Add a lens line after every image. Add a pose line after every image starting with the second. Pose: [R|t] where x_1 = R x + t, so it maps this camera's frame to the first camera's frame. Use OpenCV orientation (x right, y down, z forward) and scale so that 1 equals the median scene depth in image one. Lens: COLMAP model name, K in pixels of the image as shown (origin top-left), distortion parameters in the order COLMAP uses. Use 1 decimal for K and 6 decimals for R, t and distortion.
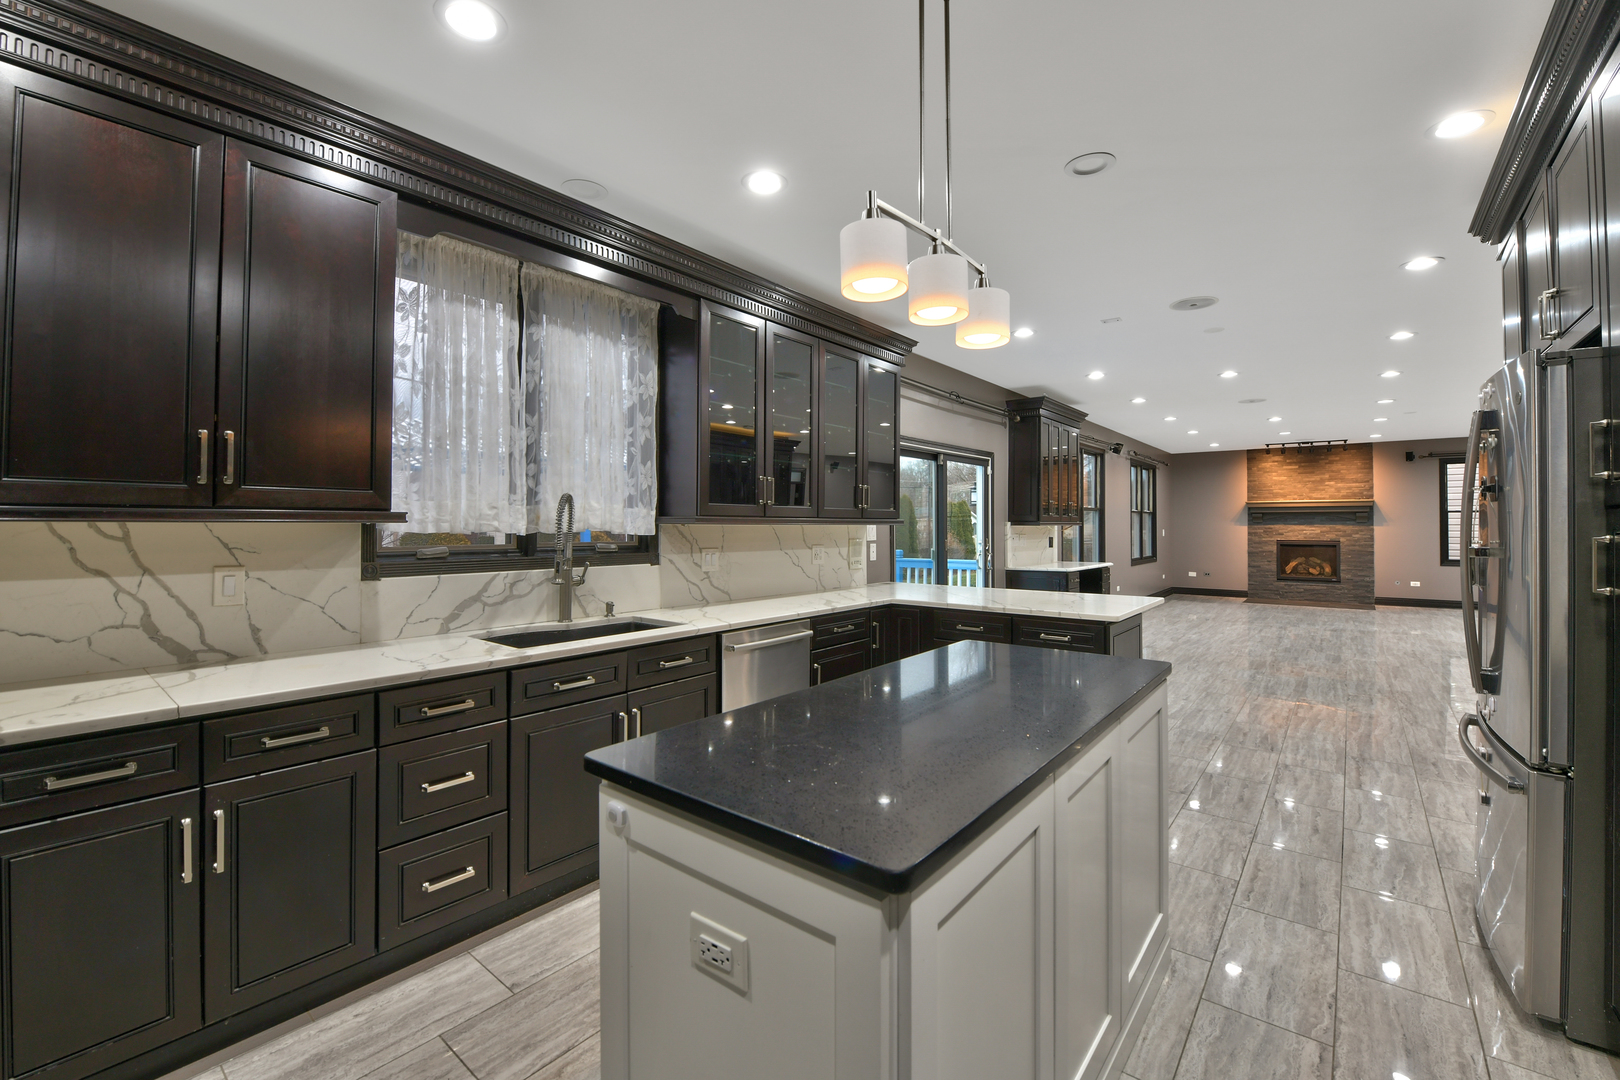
lens RADIAL K [[643.6, 0, 821.4], [0, 643.6, 538.5], [0, 0, 1]] dist [-0.025791, 0.000765]
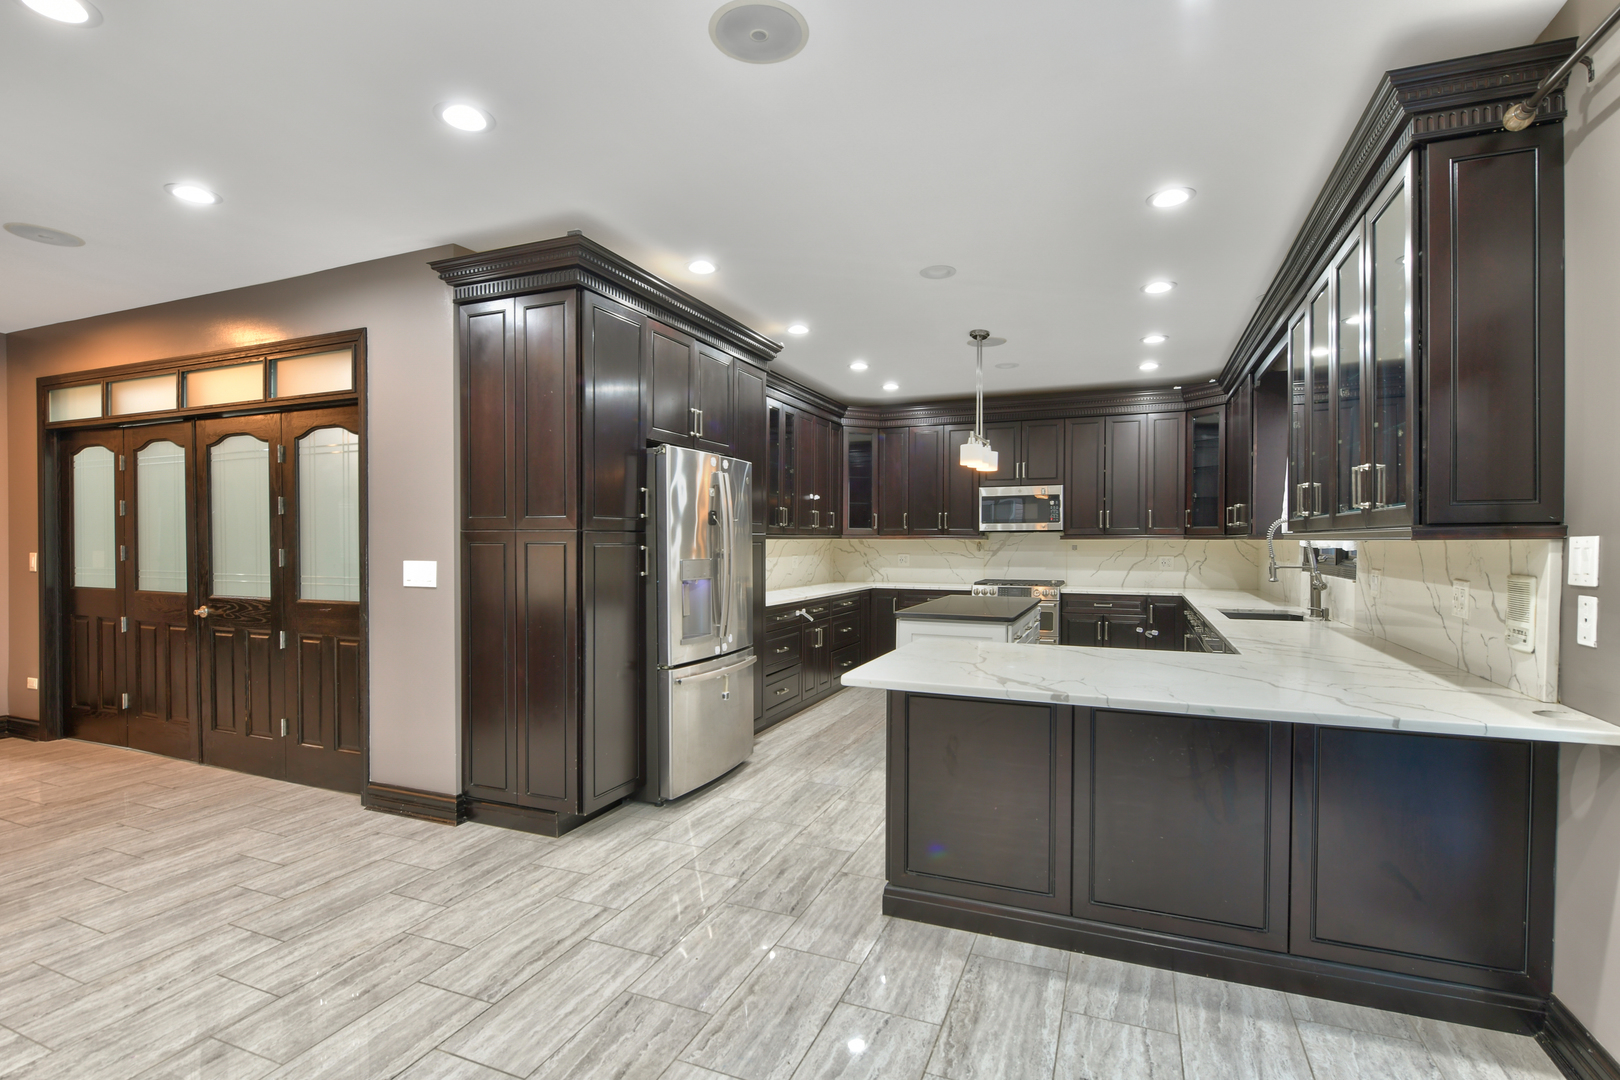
lens RADIAL K [[770.6, 0, 817.5], [0, 770.6, 534.0], [0, 0, 1]] dist [-0.010451, -0.000717]
pose [[-0.954333, -0.002907, -0.298731, 0.255139], [-0.006545, 0.999916, 0.011177, -0.011589], [0.298673, 0.012621, -0.954272, 0.545769]]
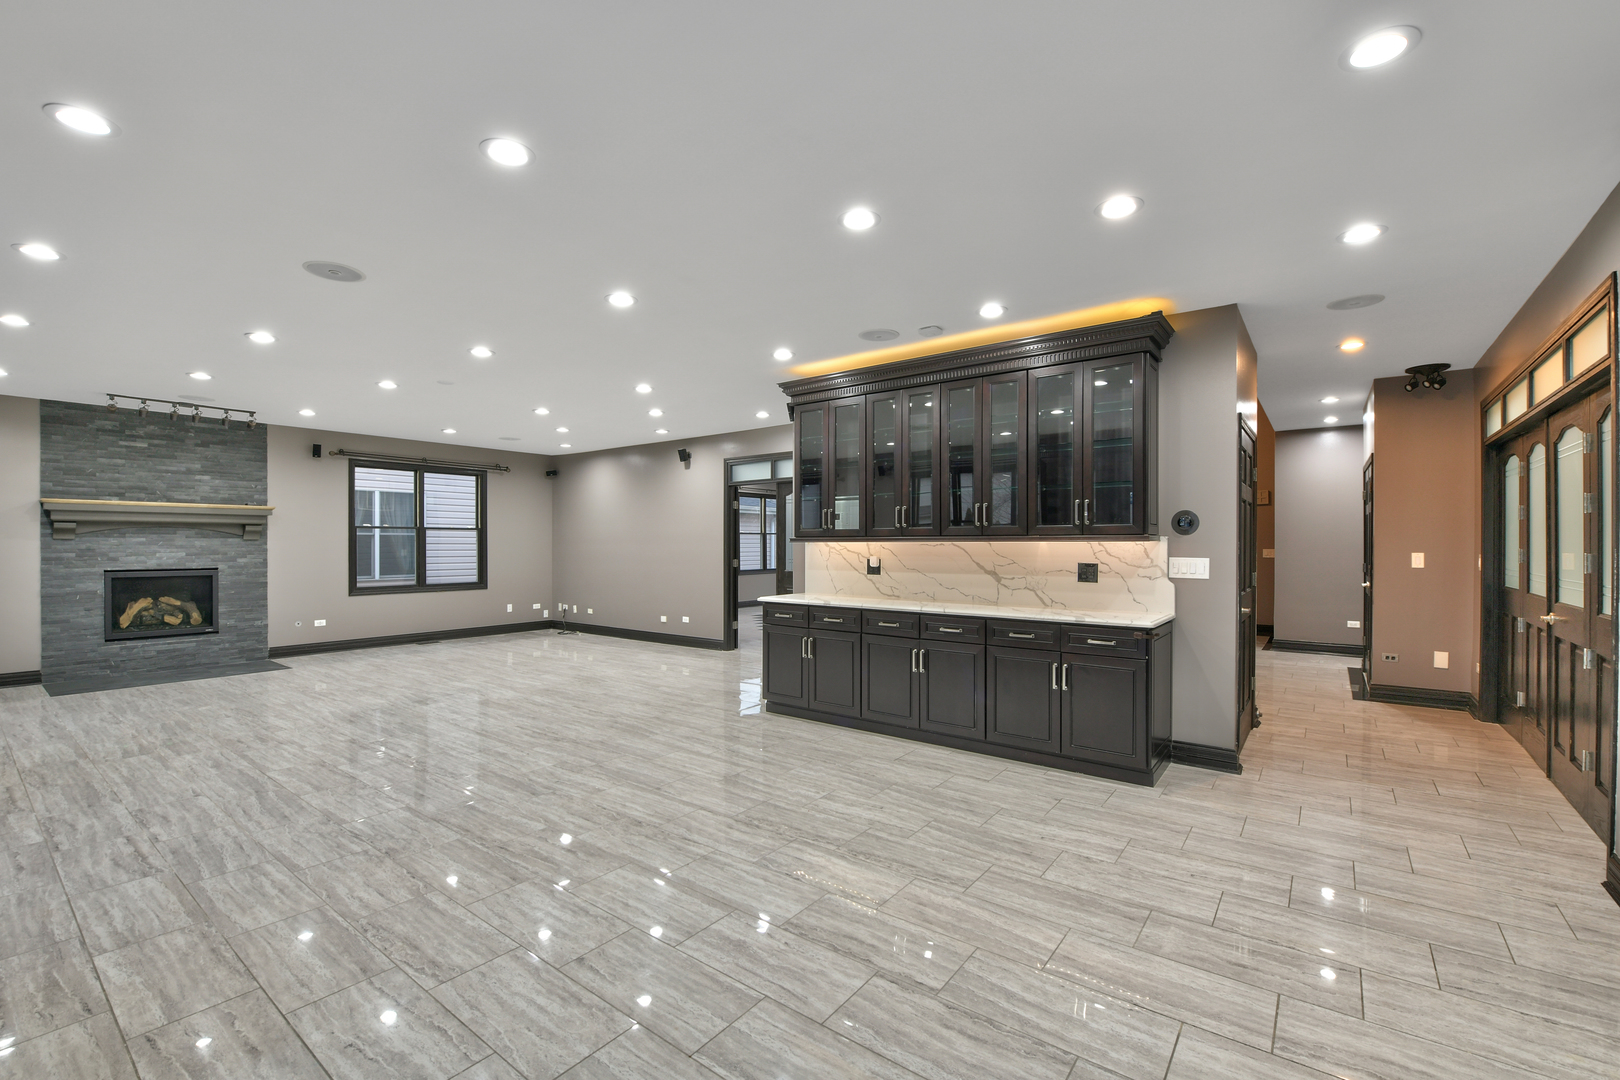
lens RADIAL K [[690.9, 0, 815.3], [0, 690.9, 536.0], [0, 0, 1]] dist [-0.020210, 0.000107]
pose [[-0.037400, 0.013412, 0.999210, 0.110341], [0.020183, 0.999716, -0.012664, -0.008272], [-0.999097, 0.019693, -0.037660, 0.436544]]
